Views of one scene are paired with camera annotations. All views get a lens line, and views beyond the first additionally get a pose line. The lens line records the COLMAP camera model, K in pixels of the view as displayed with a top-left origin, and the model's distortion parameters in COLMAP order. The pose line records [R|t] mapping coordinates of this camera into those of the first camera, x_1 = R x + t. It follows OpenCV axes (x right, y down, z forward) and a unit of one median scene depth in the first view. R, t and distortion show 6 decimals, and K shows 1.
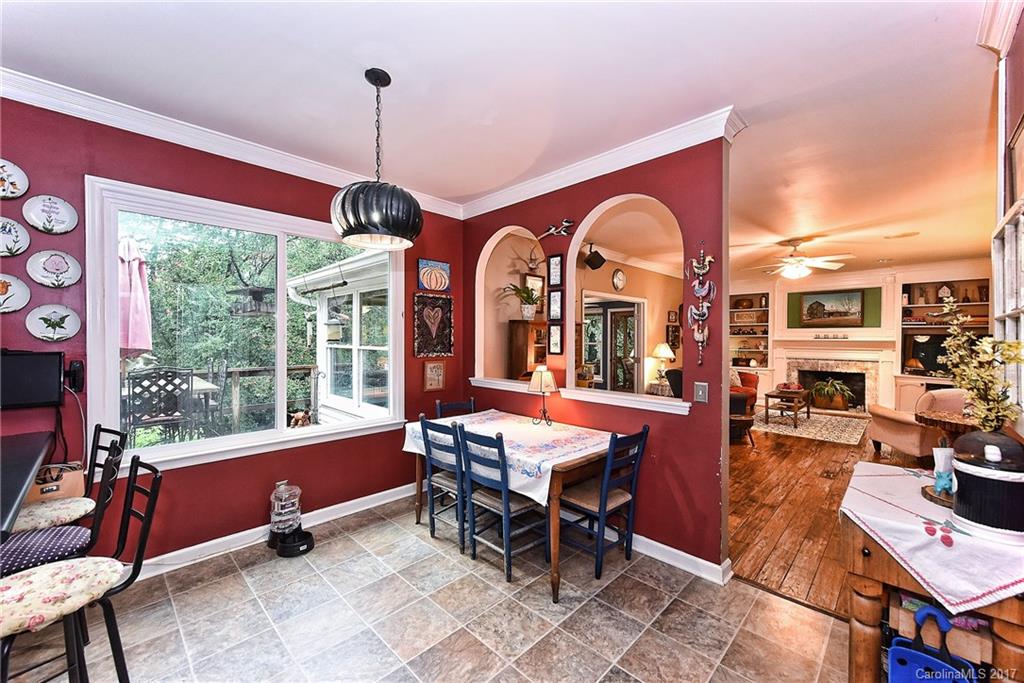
lens RADIAL K [[405.7, 0, 512.5], [0, 405.7, 339.8], [0, 0, 1]] dist [-0.000436, 0.000063]
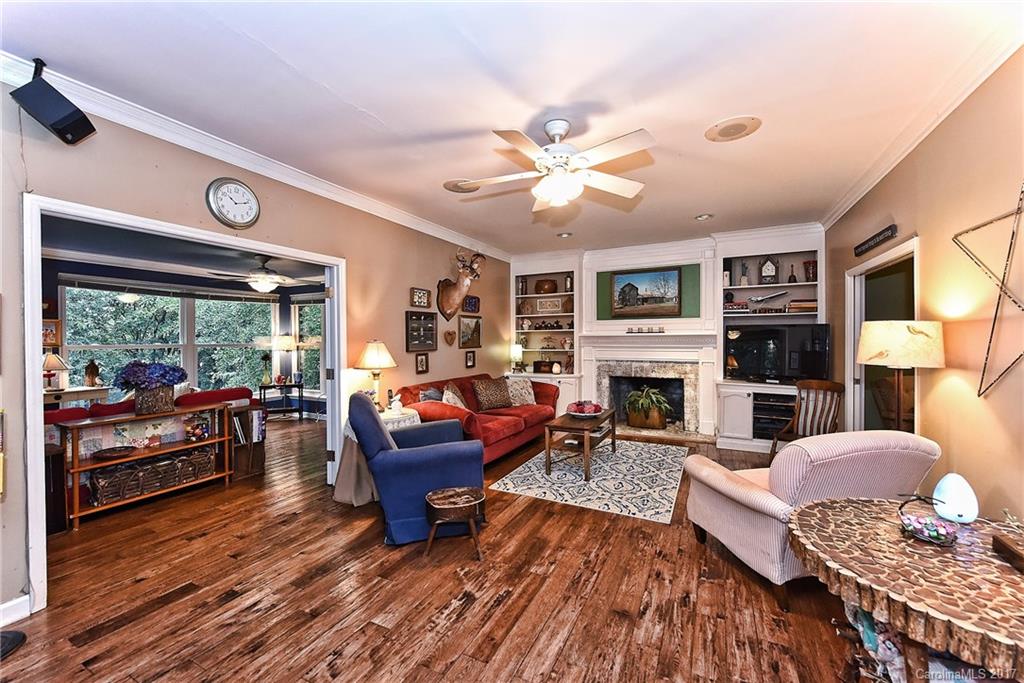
lens RADIAL K [[405.7, 0, 511.8], [0, 405.7, 339.5], [0, 0, 1]] dist [-0.000436, 0.000063]
pose [[0.952216, -0.010675, 0.305238, 0.330660], [0.012030, 0.999924, -0.002561, 0.008197], [-0.305188, 0.006110, 0.952273, 0.373460]]
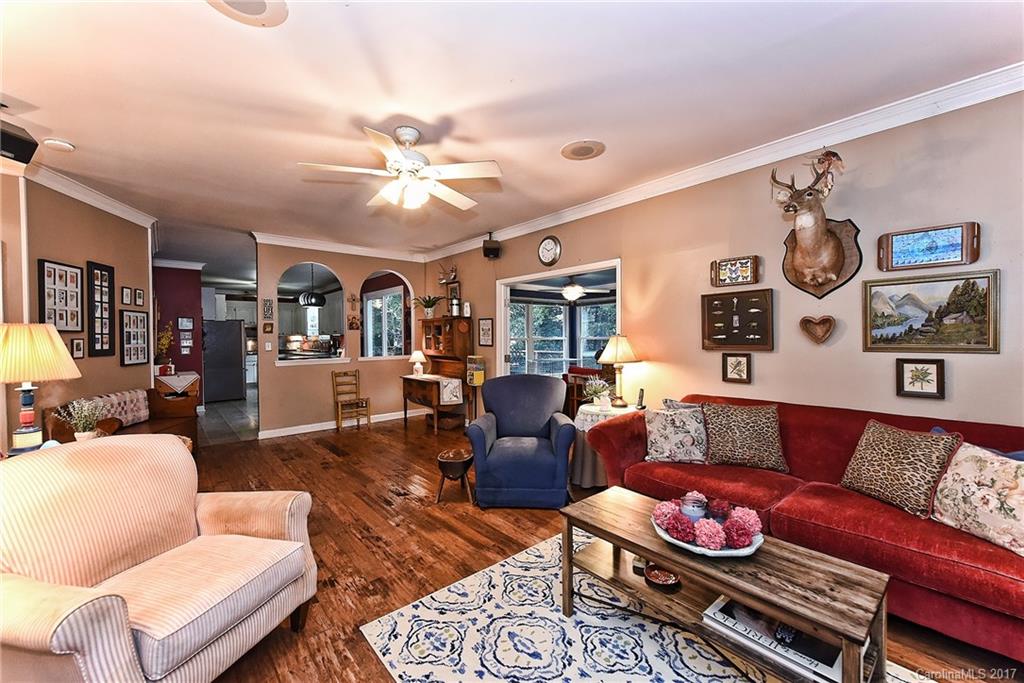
lens RADIAL K [[405.7, 0, 511.5], [0, 405.7, 340.3], [0, 0, 1]] dist [-0.000436, 0.000063]
pose [[-0.083778, 0.008221, -0.996451, 0.820925], [-0.000068, 0.999966, 0.008256, 0.009272], [0.996484, 0.000759, -0.083775, 0.805289]]
